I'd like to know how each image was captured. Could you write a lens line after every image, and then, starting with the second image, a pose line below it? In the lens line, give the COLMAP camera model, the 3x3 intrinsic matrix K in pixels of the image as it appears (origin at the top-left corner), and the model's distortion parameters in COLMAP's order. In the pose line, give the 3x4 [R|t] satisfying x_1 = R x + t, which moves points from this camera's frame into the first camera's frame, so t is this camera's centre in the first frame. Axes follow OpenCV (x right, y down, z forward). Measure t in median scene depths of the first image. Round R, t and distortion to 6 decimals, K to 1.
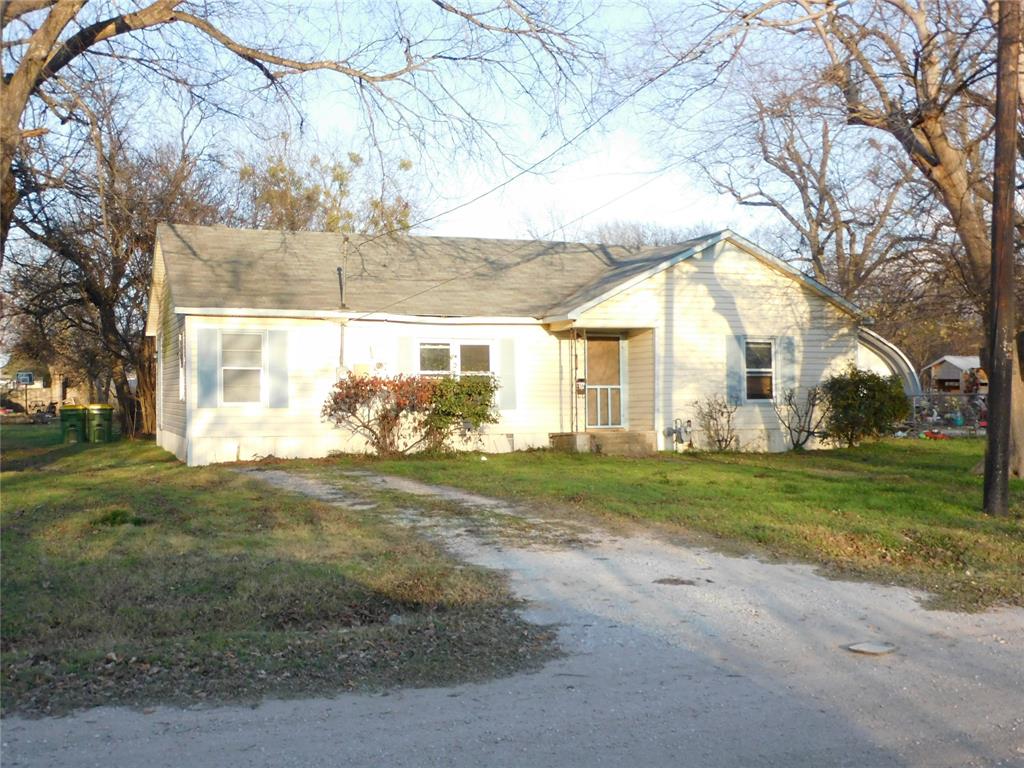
lens RADIAL K [[1210.2, 0, 512.0], [0, 1210.2, 384.0], [0, 0, 1]] dist [0.000458, 0.010560]
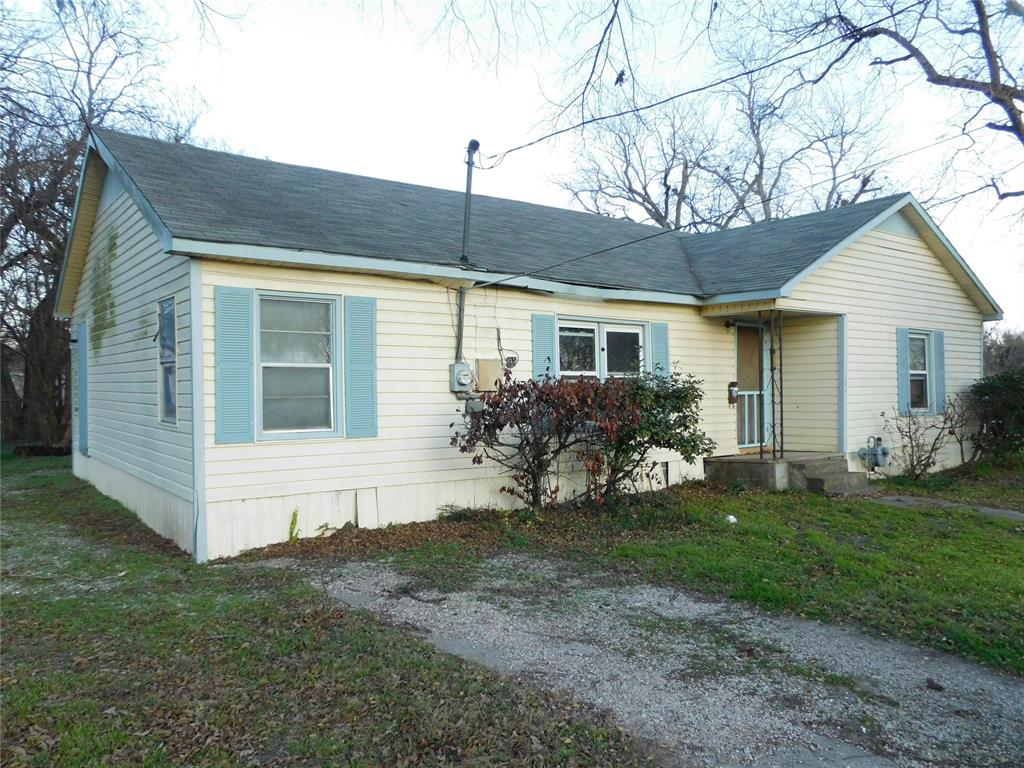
lens RADIAL K [[773.9, 0, 512.0], [0, 773.9, 384.0], [0, 0, 1]] dist [-0.039647, 0.118950]
pose [[0.960068, -0.000116, 0.279766, -0.212008], [-0.002801, 0.999946, 0.010030, -0.007806], [-0.279752, -0.010413, 0.960016, 0.603582]]
